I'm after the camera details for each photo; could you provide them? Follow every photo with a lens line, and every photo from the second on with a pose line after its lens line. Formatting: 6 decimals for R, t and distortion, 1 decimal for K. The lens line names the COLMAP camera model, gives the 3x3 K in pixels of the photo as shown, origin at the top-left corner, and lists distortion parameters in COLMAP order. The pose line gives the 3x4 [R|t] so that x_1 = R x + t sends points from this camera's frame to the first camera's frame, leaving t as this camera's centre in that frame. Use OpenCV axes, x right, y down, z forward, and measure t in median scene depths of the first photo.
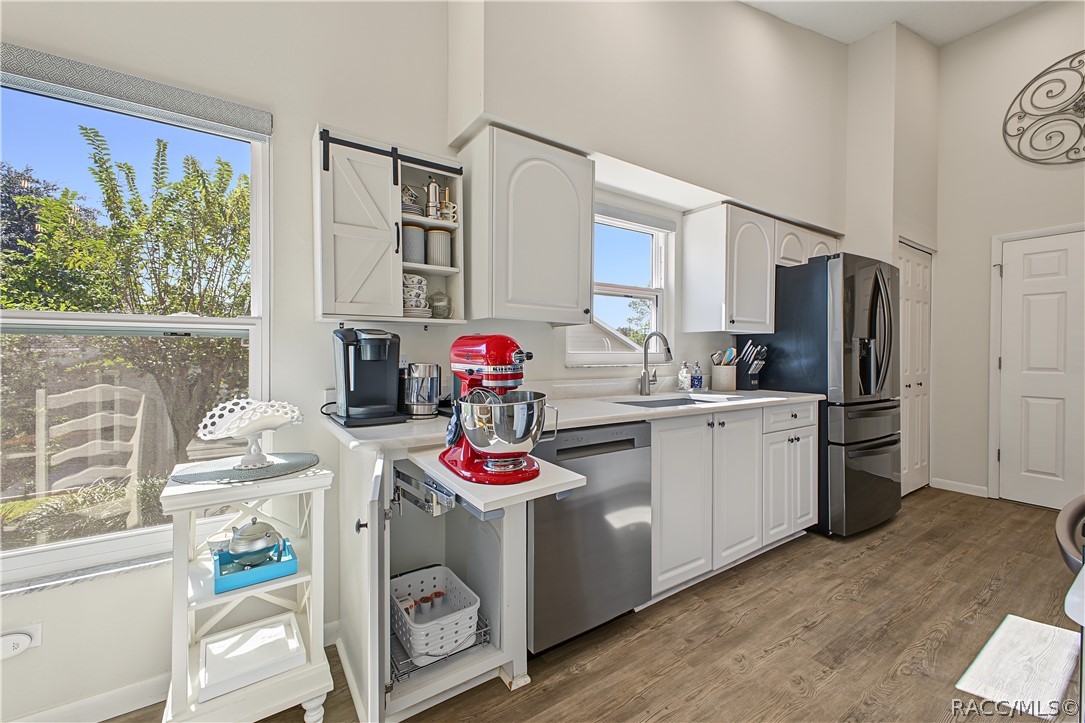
lens RADIAL K [[433.8, 0, 543.5], [0, 433.8, 356.9], [0, 0, 1]] dist [0.024067, -0.009033]
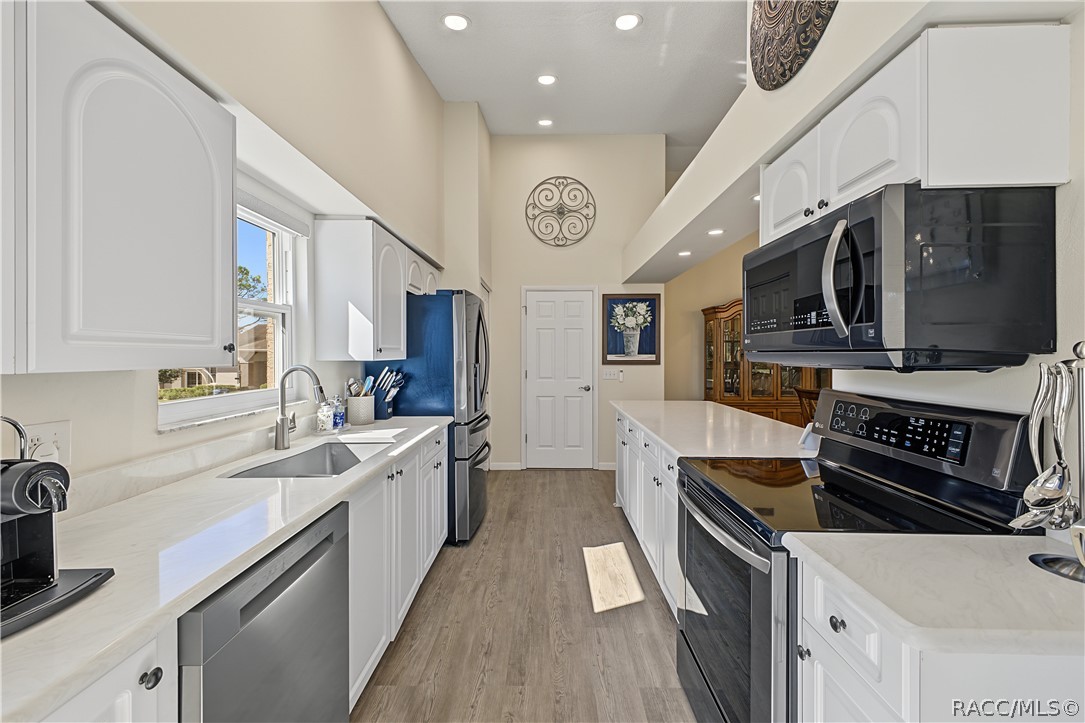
lens RADIAL K [[433.8, 0, 543.5], [0, 433.8, 356.9], [0, 0, 1]] dist [0.024067, -0.009033]
pose [[0.577045, -0.009602, 0.816656, -0.115113], [0.010965, 0.999932, 0.004009, -0.065465], [-0.816638, 0.006641, 0.577111, 0.182286]]
